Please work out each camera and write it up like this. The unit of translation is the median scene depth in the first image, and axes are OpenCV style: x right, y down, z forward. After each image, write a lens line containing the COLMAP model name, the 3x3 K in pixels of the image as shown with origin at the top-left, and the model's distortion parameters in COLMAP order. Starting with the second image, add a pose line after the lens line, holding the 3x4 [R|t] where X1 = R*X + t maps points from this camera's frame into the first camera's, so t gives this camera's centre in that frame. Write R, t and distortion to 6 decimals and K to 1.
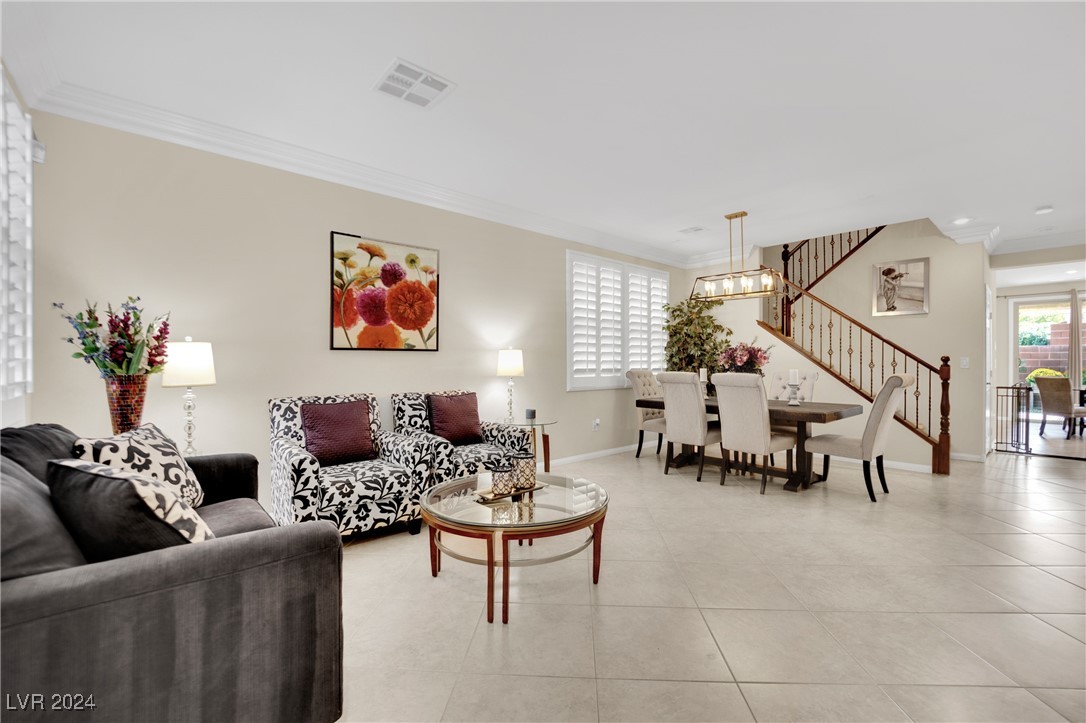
lens RADIAL K [[448.6, 0, 543.6], [0, 448.6, 368.2], [0, 0, 1]] dist [-0.010849, -0.000099]
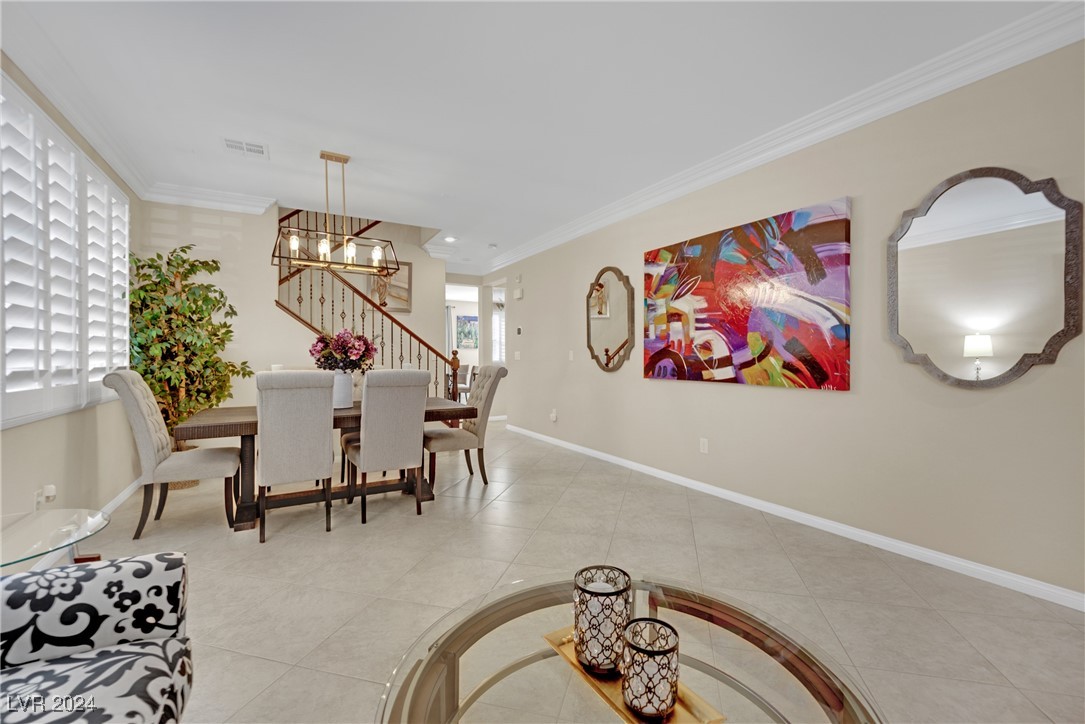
lens RADIAL K [[458.2, 0, 542.5], [0, 458.2, 362.0], [0, 0, 1]] dist [-0.001147, -0.000264]
pose [[0.198086, -0.013719, 0.980089, -0.253736], [0.013385, 0.999847, 0.011290, -0.006149], [-0.980093, 0.010882, 0.198239, 0.520462]]
